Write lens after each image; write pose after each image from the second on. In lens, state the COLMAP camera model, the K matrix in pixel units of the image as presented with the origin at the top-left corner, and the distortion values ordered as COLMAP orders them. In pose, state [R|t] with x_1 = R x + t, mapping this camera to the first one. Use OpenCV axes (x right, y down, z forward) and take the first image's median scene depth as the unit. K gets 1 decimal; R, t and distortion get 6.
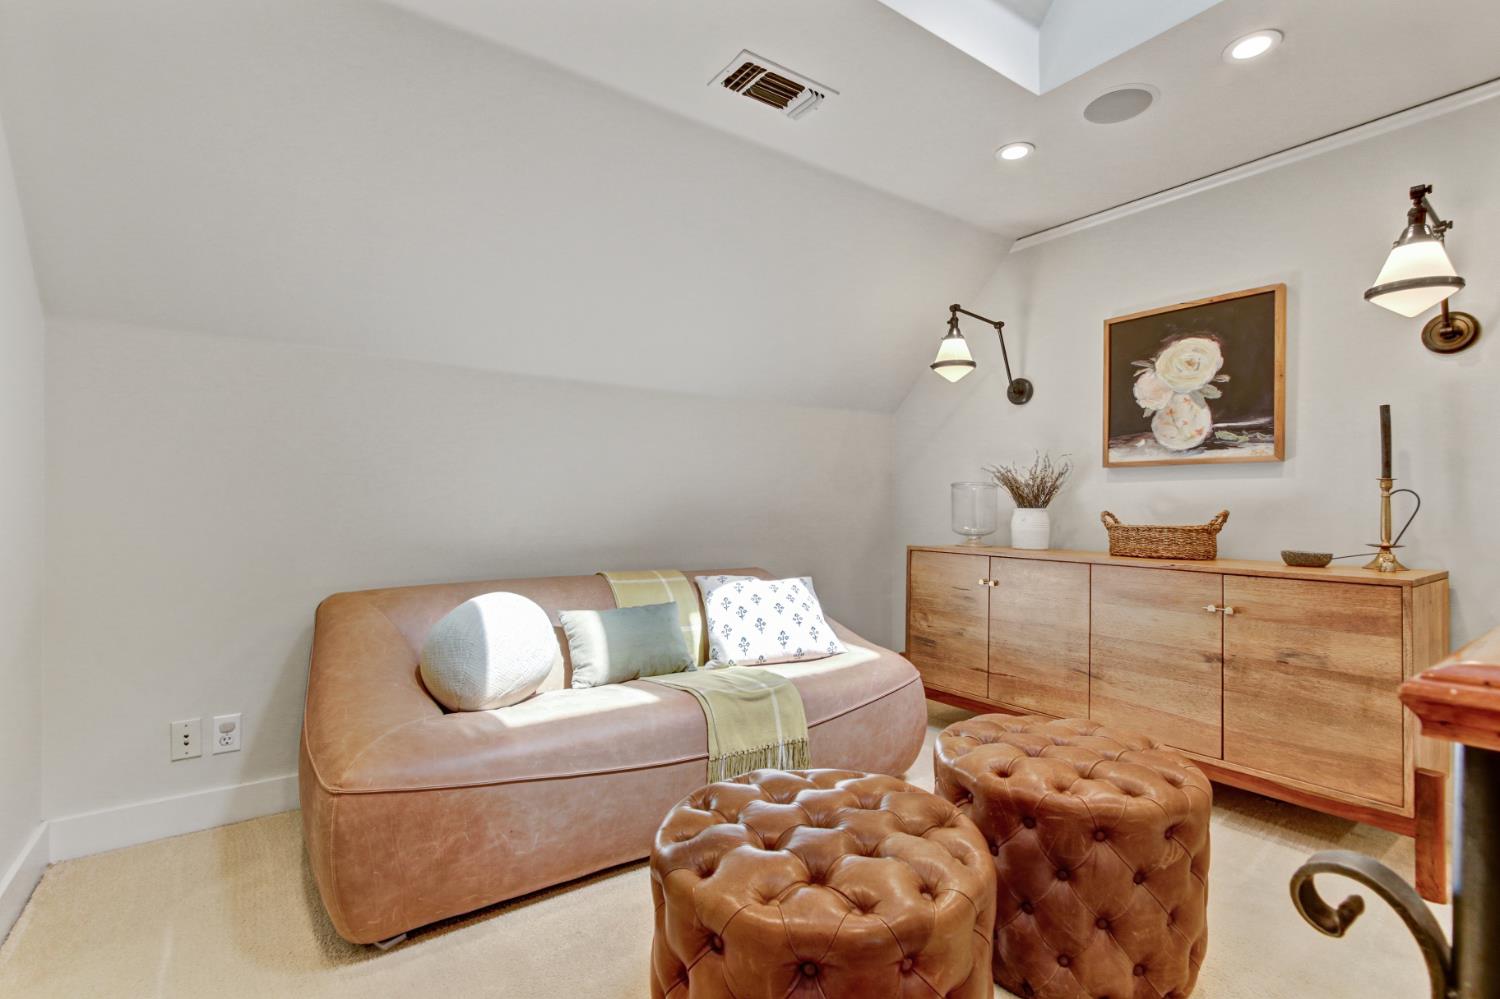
lens RADIAL K [[702.1, 0, 748.0], [0, 702.1, 487.4], [0, 0, 1]] dist [-0.000207, 0.002709]
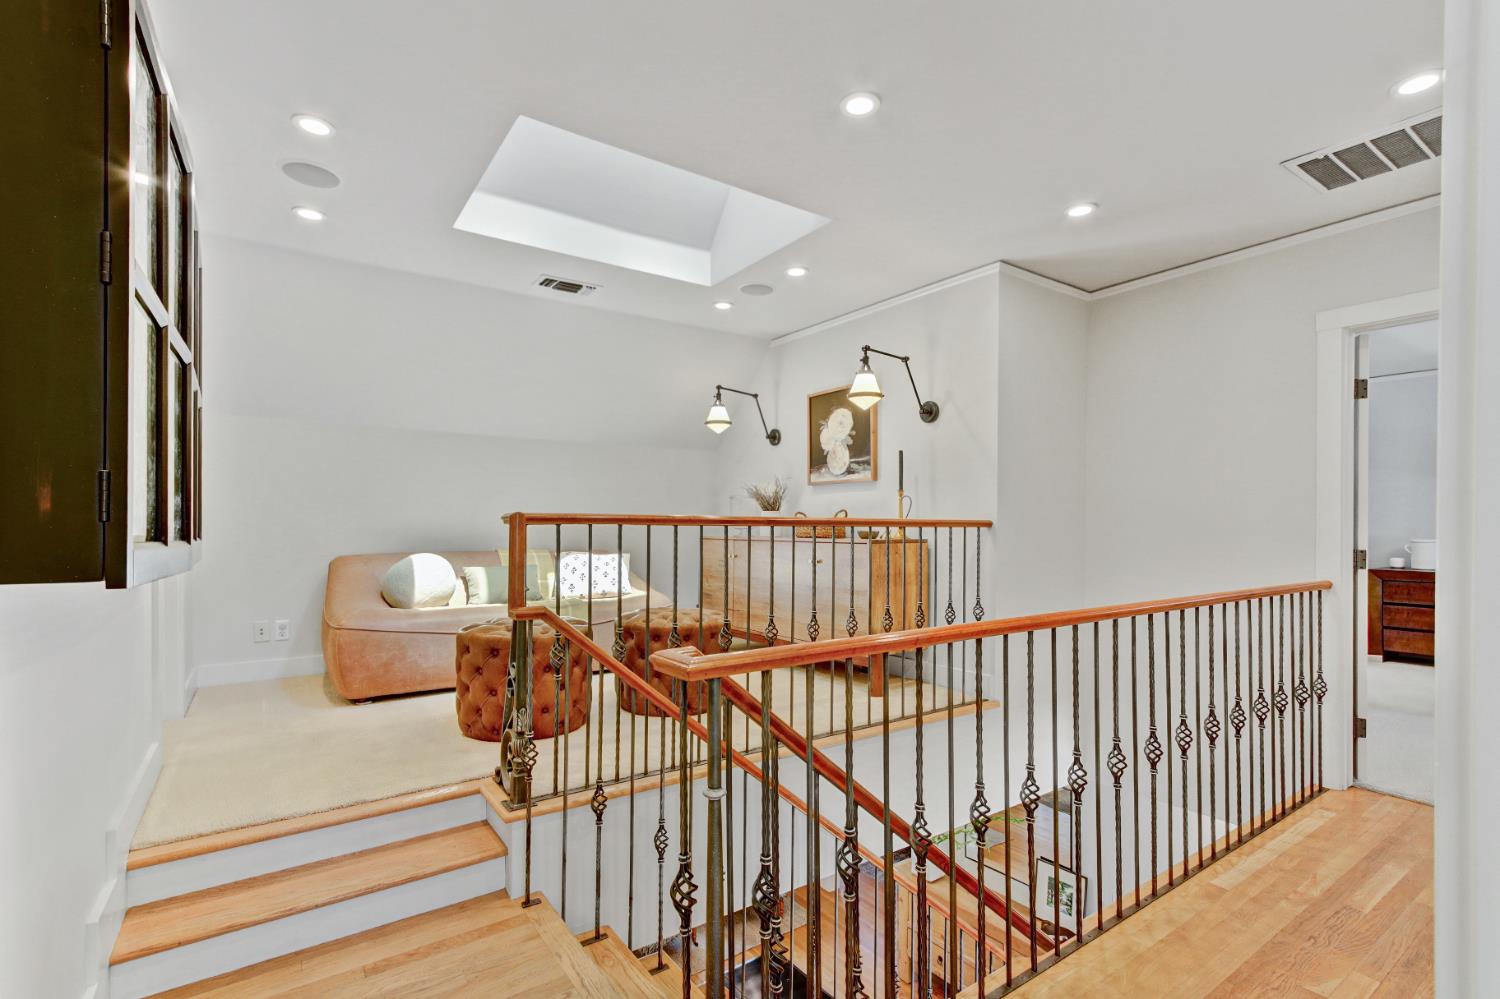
lens RADIAL K [[702.1, 0, 754.4], [0, 702.1, 511.3], [0, 0, 1]] dist [-0.000207, 0.002709]
pose [[0.999970, -0.006945, -0.003540, 0.504411], [0.006983, 0.999916, 0.010919, 0.018717], [0.003464, -0.010943, 0.999934, -0.828800]]
